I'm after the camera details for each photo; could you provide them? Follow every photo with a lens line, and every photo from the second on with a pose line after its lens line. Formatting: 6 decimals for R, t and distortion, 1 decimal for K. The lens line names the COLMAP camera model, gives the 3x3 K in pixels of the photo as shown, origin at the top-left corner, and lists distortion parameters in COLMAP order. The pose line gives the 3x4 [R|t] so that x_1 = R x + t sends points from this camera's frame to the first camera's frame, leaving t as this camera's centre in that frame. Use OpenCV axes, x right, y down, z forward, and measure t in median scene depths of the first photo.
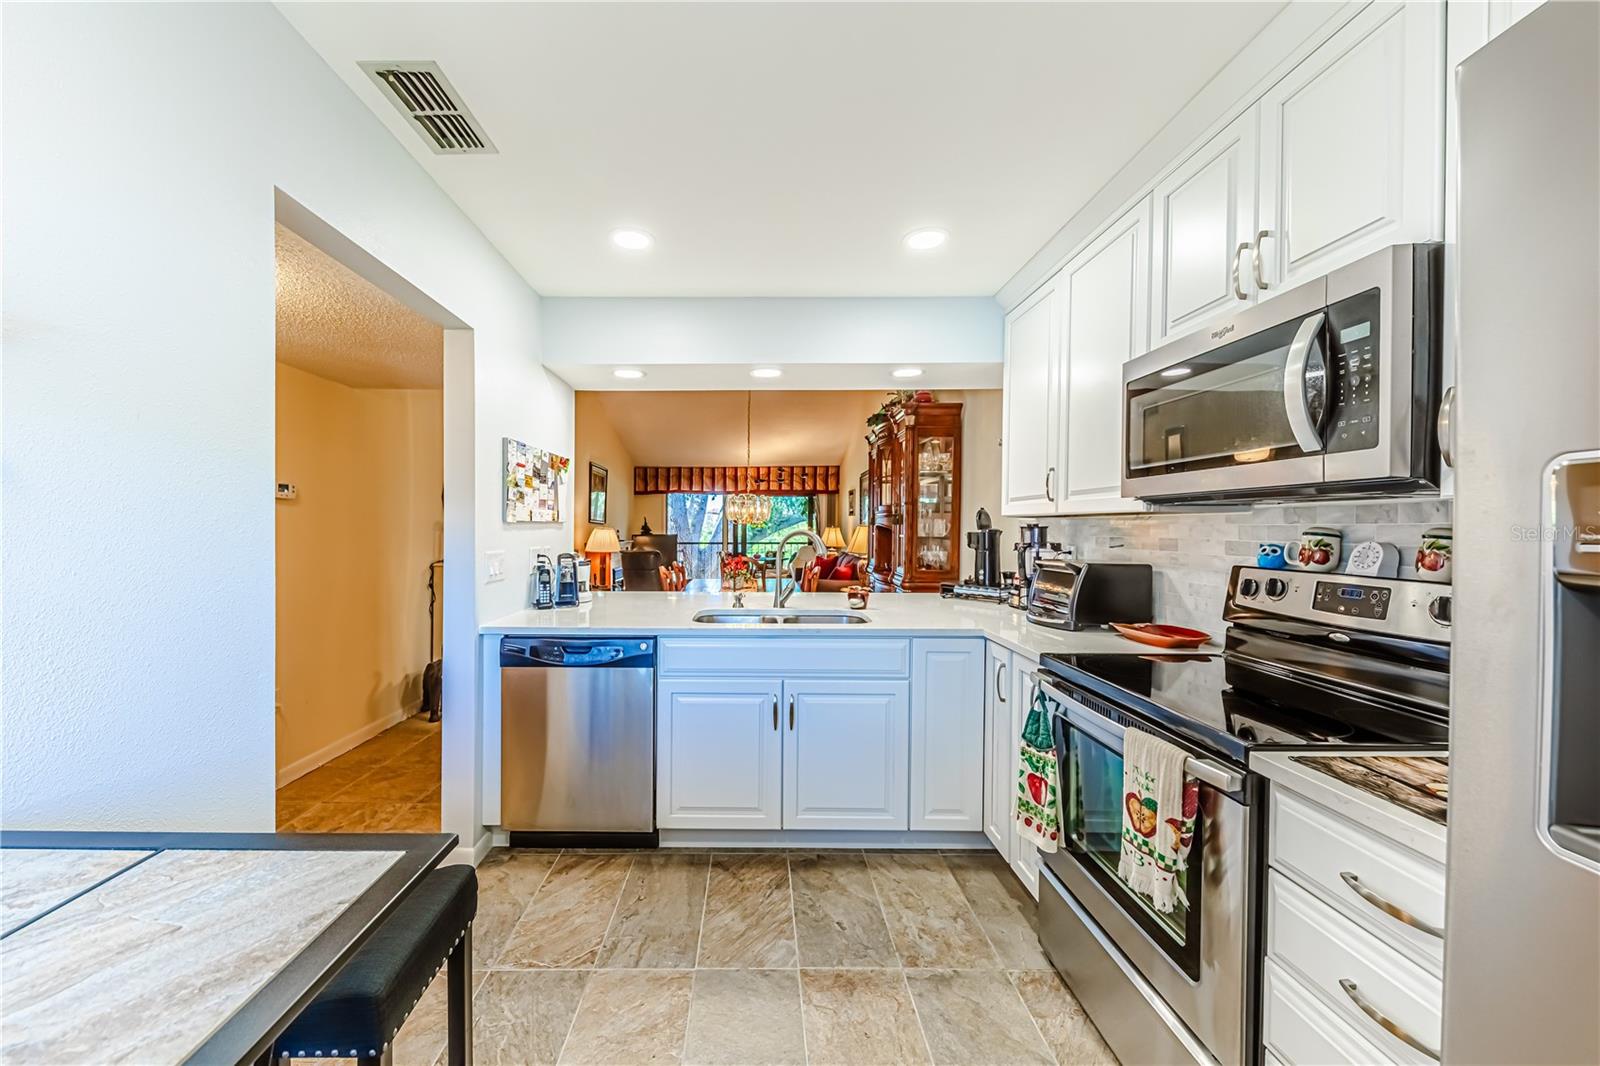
lens RADIAL K [[574.6, 0, 748.7], [0, 574.6, 534.7], [0, 0, 1]] dist [0.000217, 0.000002]
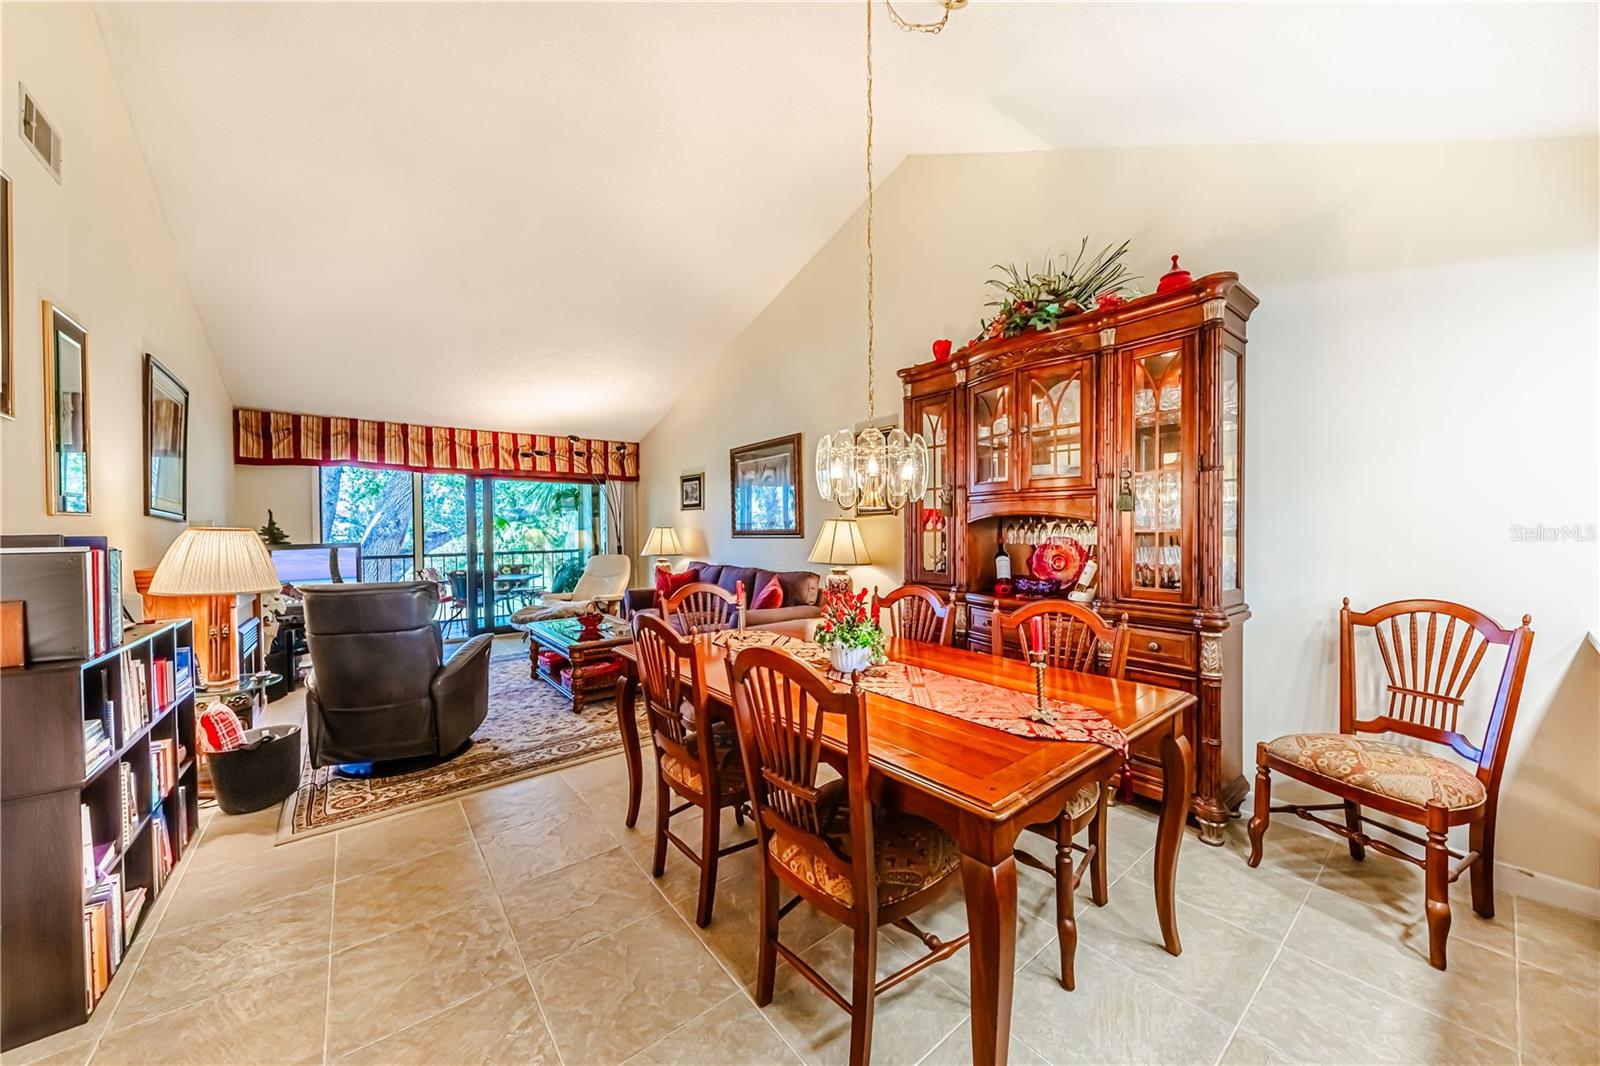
lens RADIAL K [[563.8, 0, 800.0], [0, 563.8, 533.0], [0, 0, 1]] dist [0.020812, -0.000023]
pose [[0.779985, -0.012454, 0.625675, -0.688262], [0.018445, 0.999825, -0.003092, -0.001283], [-0.625527, 0.013952, 0.780078, 1.660519]]
